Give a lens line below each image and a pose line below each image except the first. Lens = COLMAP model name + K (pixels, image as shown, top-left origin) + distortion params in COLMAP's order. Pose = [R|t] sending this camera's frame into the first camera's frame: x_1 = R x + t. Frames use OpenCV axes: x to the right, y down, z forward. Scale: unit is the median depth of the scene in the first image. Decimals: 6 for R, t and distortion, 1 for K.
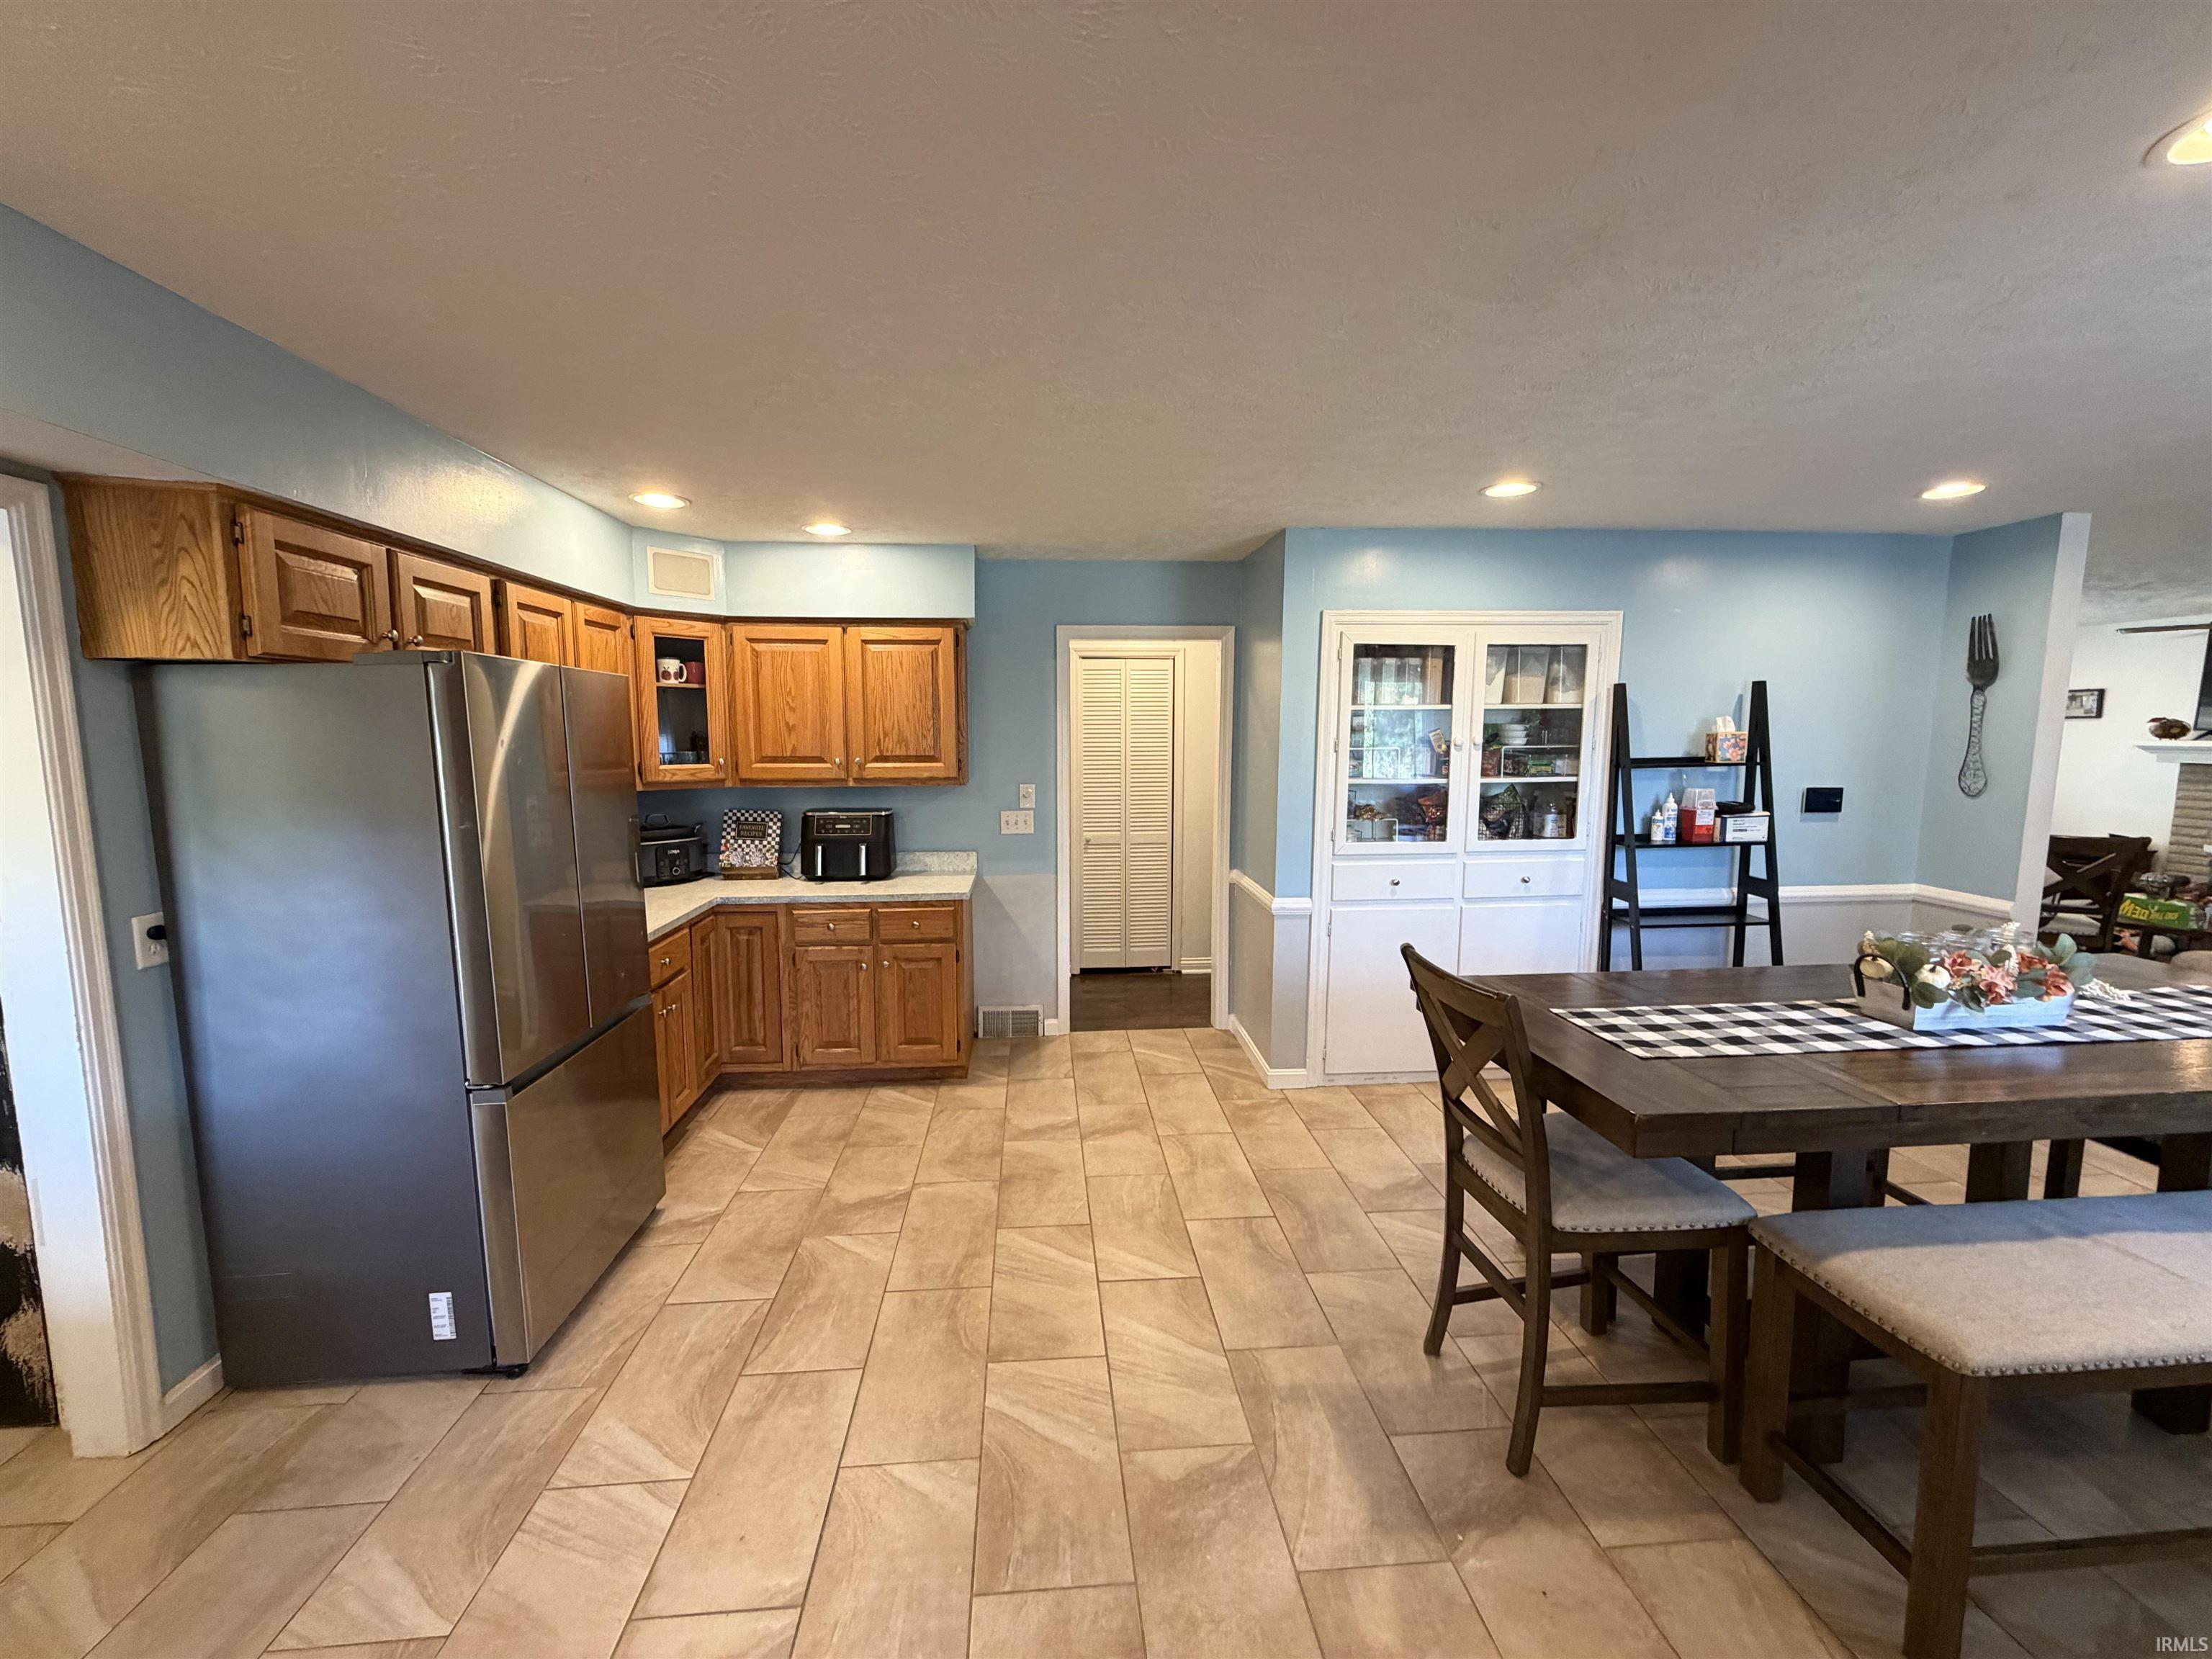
lens RADIAL K [[881.0, 0, 1100.4], [0, 881.0, 828.1], [0, 0, 1]] dist [-0.000691, 0.000209]
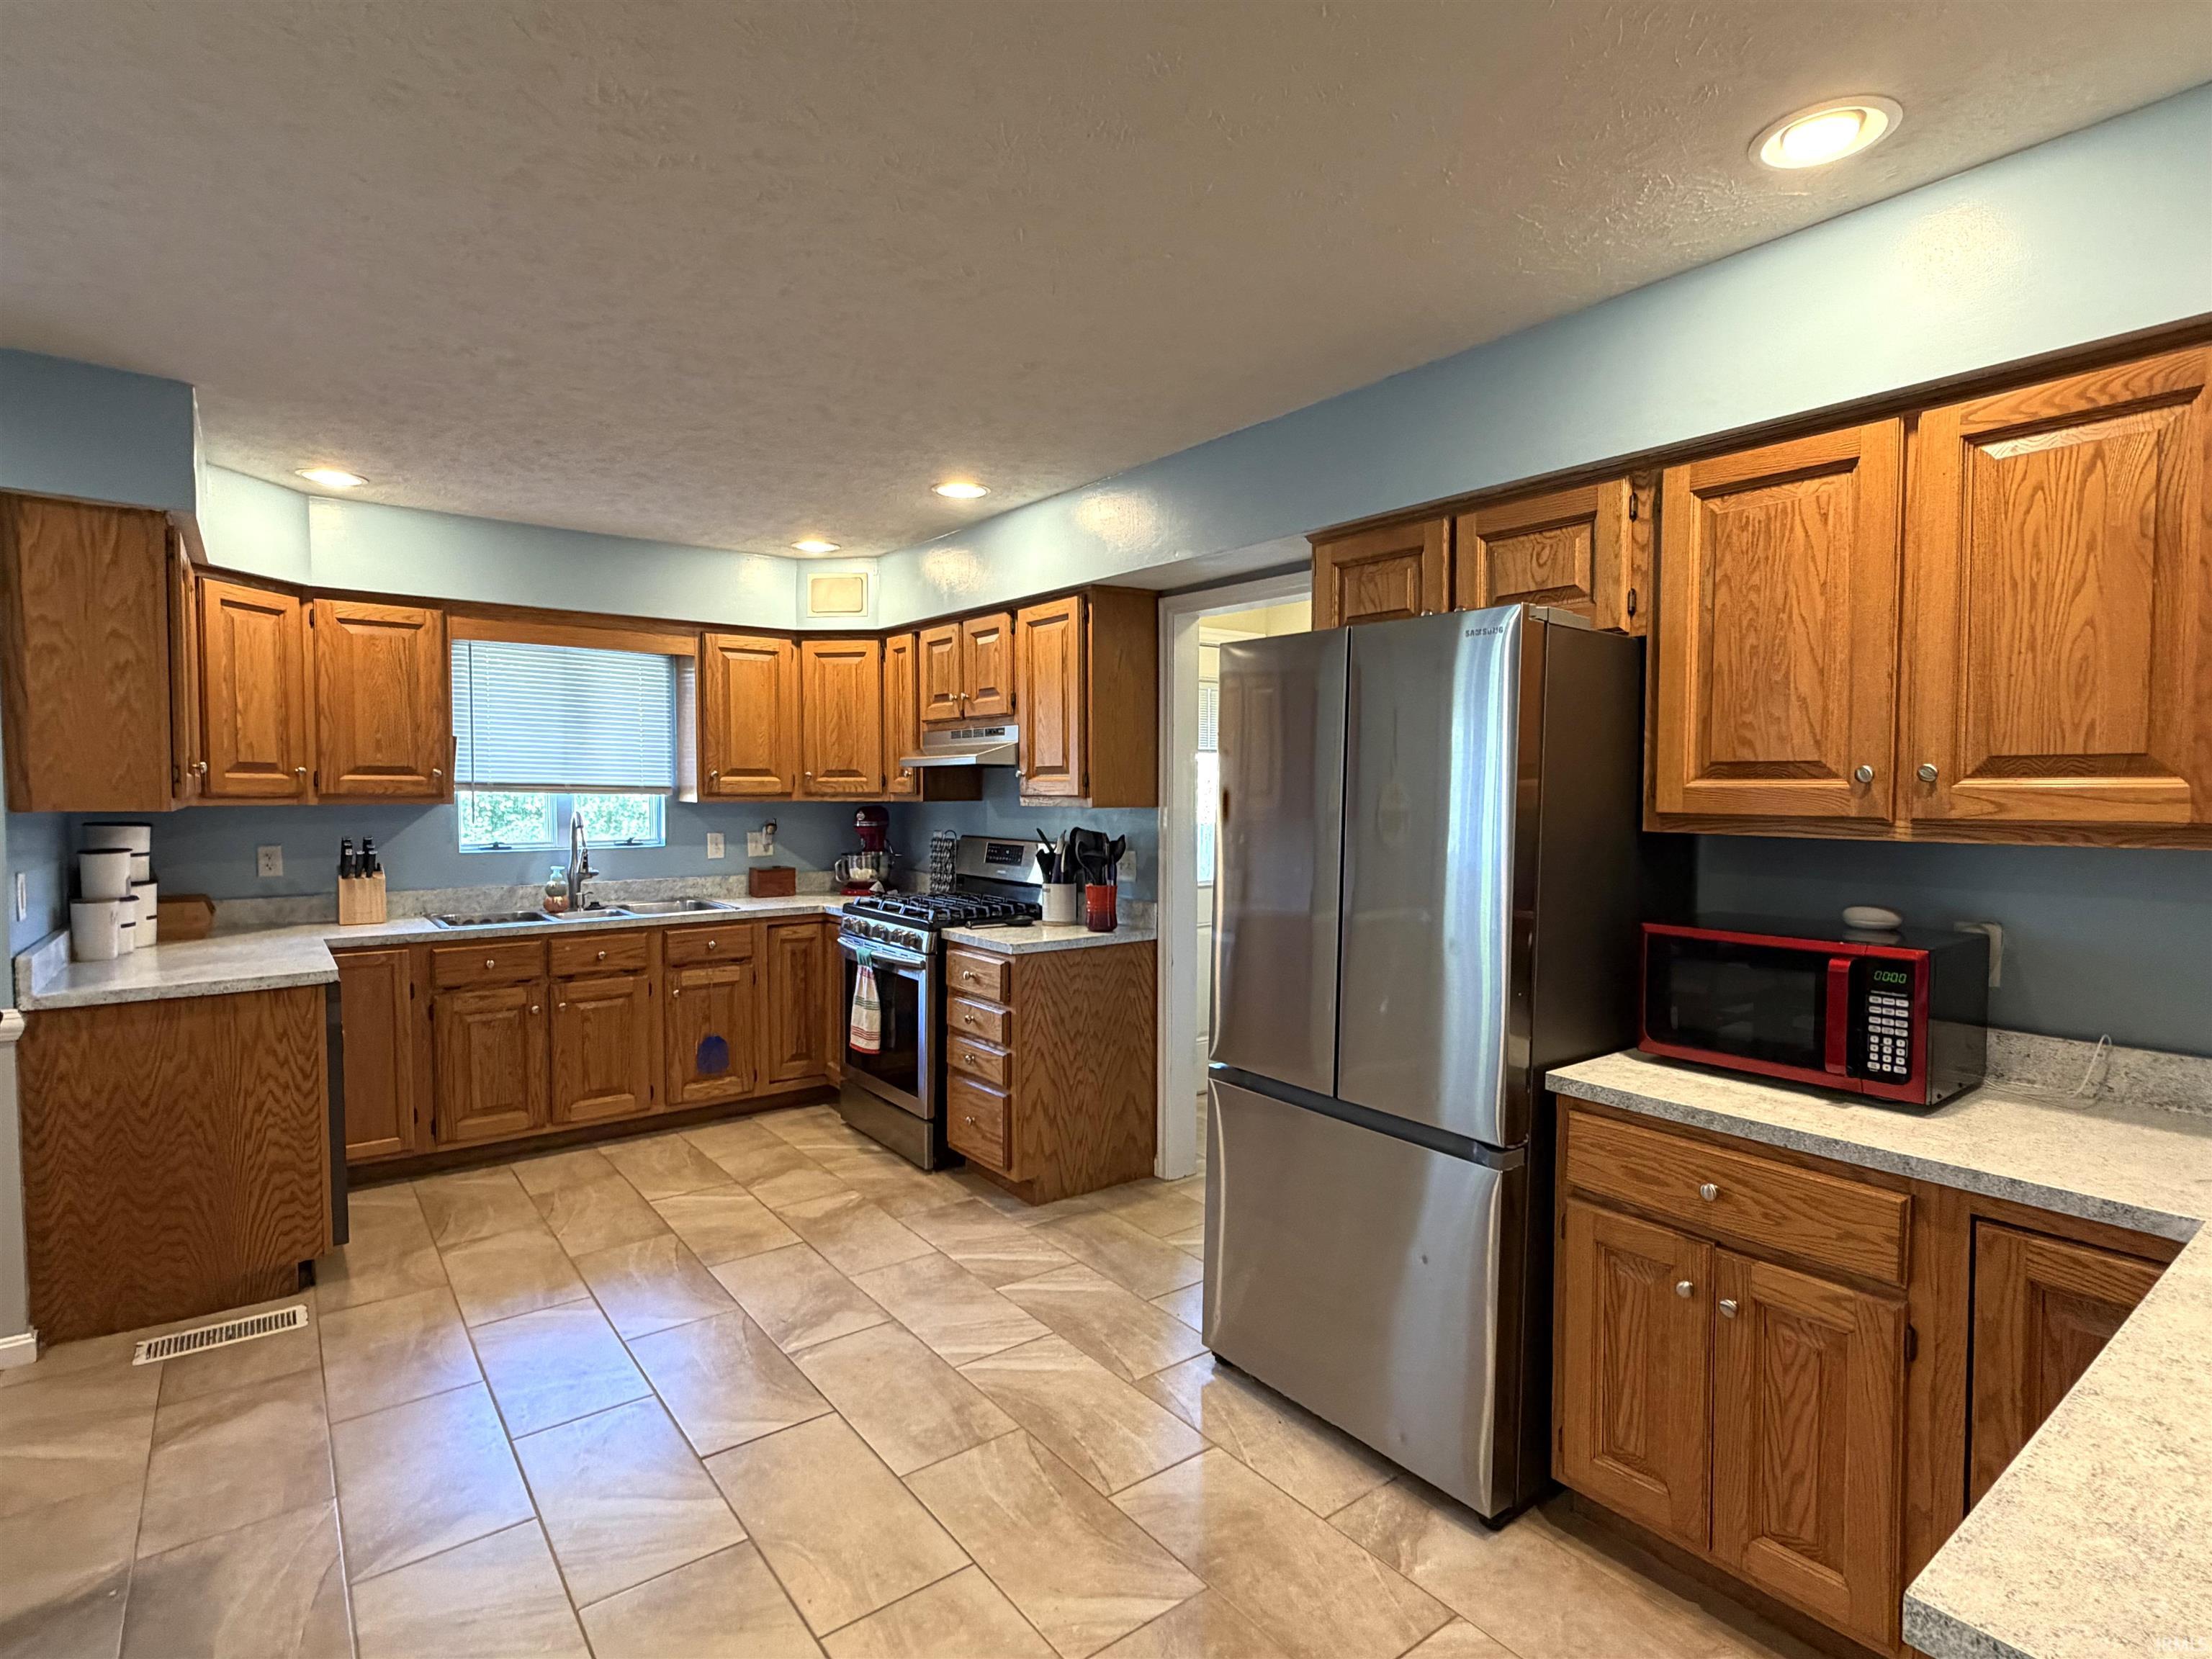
lens RADIAL K [[1109.9, 0, 1106.0], [0, 1109.9, 829.5], [0, 0, 1]] dist [0.000679, -0.000068]
pose [[-0.839977, 0.018318, -0.542312, 0.071390], [-0.063090, 0.989355, 0.131138, -0.079014], [0.538941, 0.144367, -0.829880, 1.123689]]
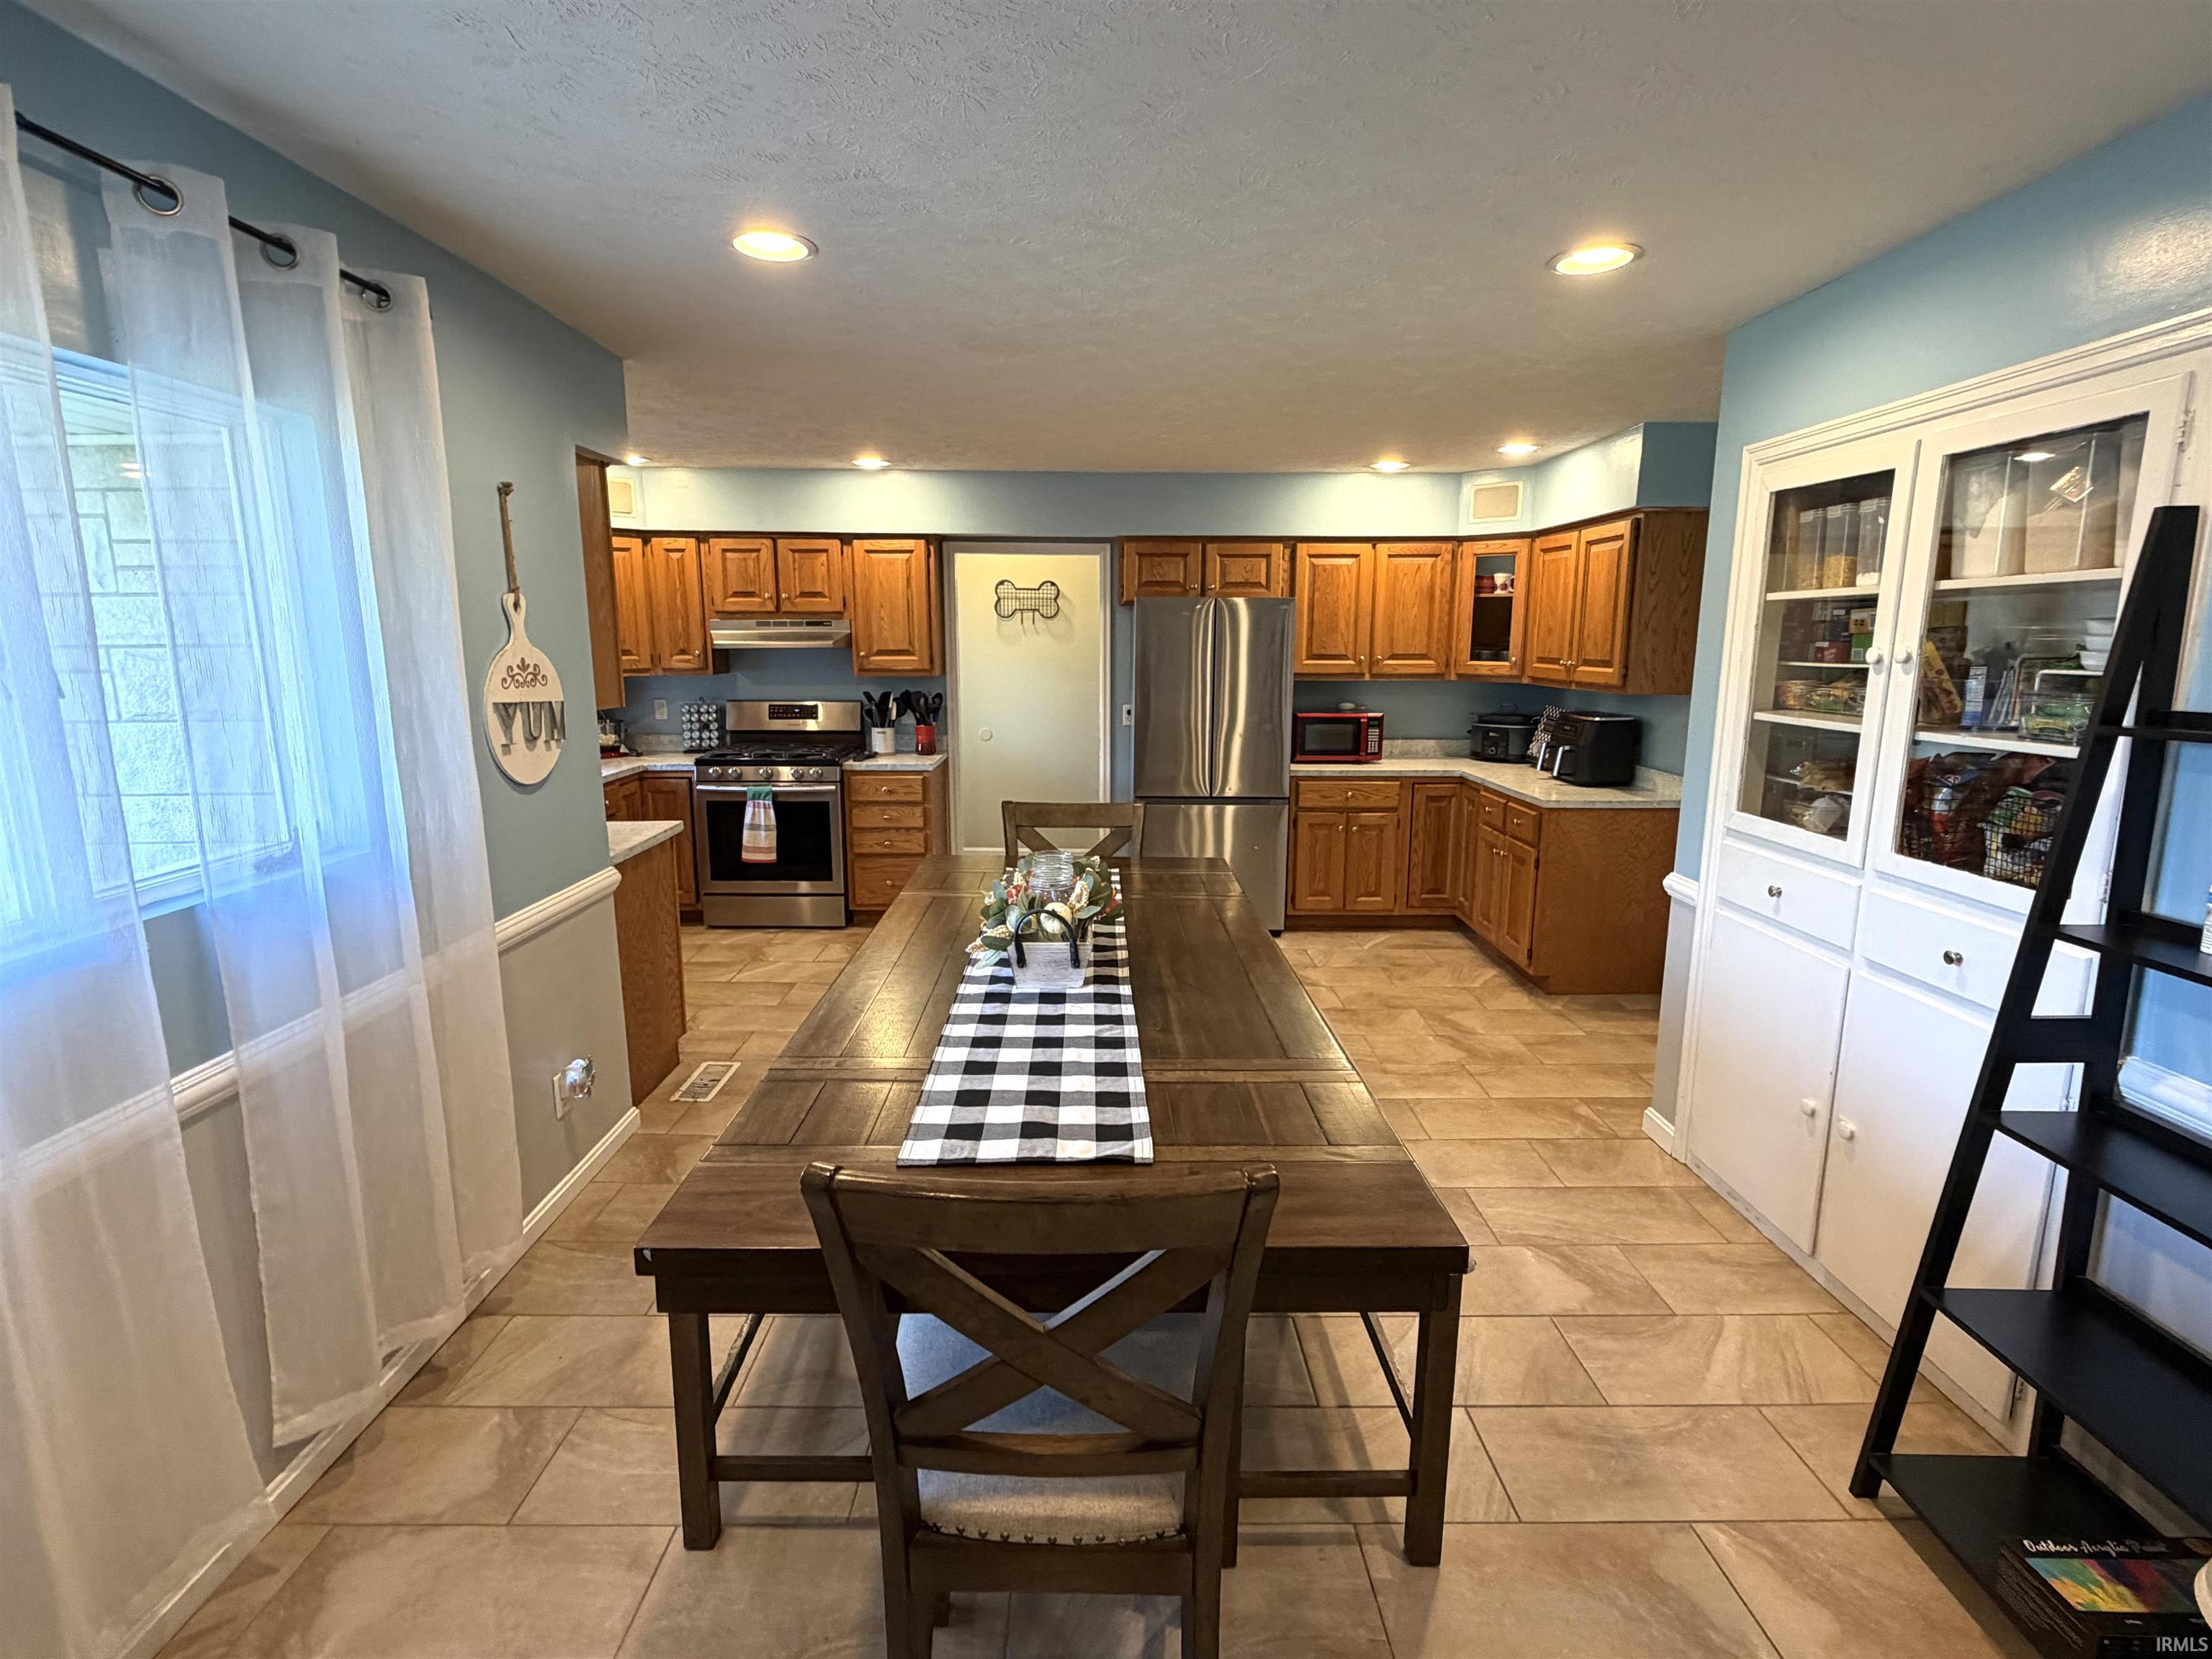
lens RADIAL K [[1085.5, 0, 1106.0], [0, 1085.5, 829.5], [0, 0, 1]] dist [-0.000600, -0.000081]
pose [[-0.069462, 0.178531, -0.981479, 1.131371], [-0.111843, 0.976259, 0.185497, -0.068175], [0.991295, 0.122657, -0.047846, 0.609275]]
